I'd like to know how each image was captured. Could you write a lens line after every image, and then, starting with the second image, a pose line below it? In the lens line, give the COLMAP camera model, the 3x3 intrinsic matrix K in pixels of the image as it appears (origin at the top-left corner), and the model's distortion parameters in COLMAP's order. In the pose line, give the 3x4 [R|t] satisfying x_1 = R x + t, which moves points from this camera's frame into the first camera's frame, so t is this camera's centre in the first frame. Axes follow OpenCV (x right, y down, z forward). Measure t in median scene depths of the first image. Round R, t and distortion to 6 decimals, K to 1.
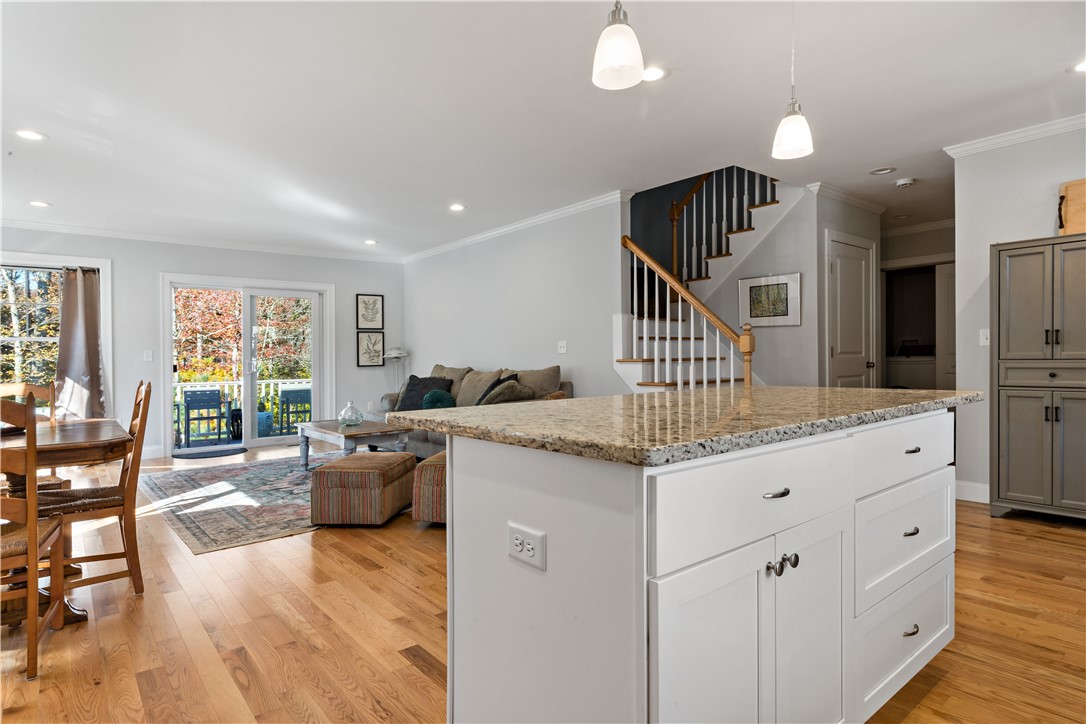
lens RADIAL K [[594.4, 0, 564.6], [0, 594.4, 330.9], [0, 0, 1]] dist [-0.000051, -0.000120]
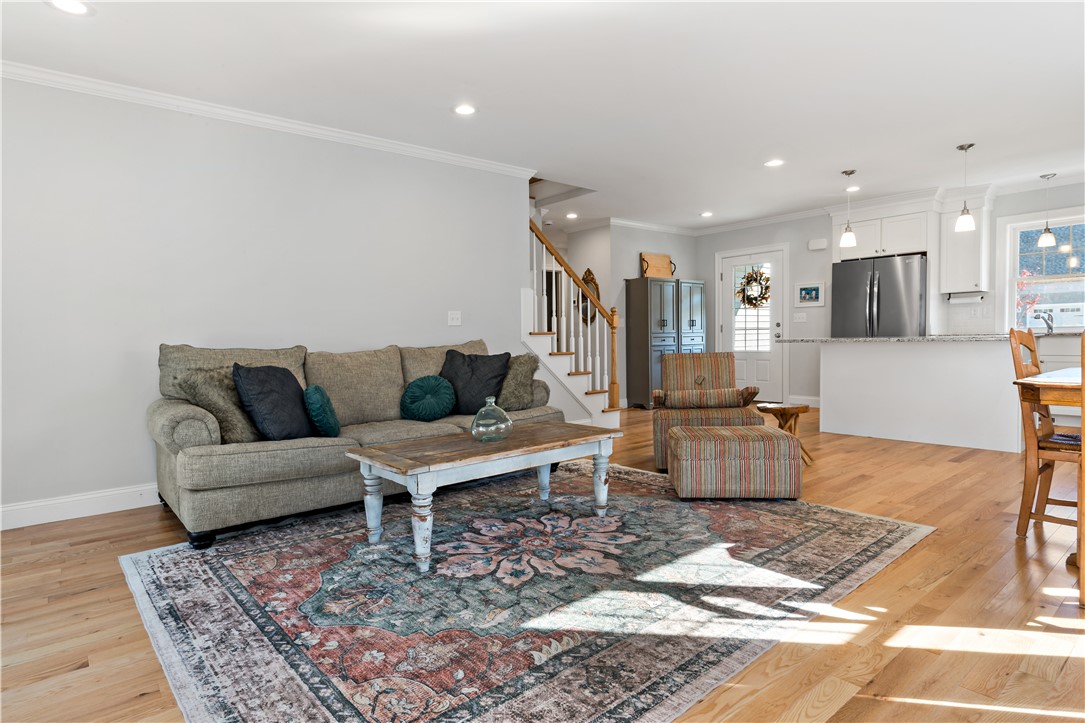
lens RADIAL K [[598.0, 0, 524.7], [0, 598.0, 359.1], [0, 0, 1]] dist [0.001133, -0.000237]
pose [[0.016899, -0.019748, 0.999662, -0.732713], [-0.020974, 0.999578, 0.020101, 0.059355], [-0.999637, -0.021306, 0.016478, 0.776689]]
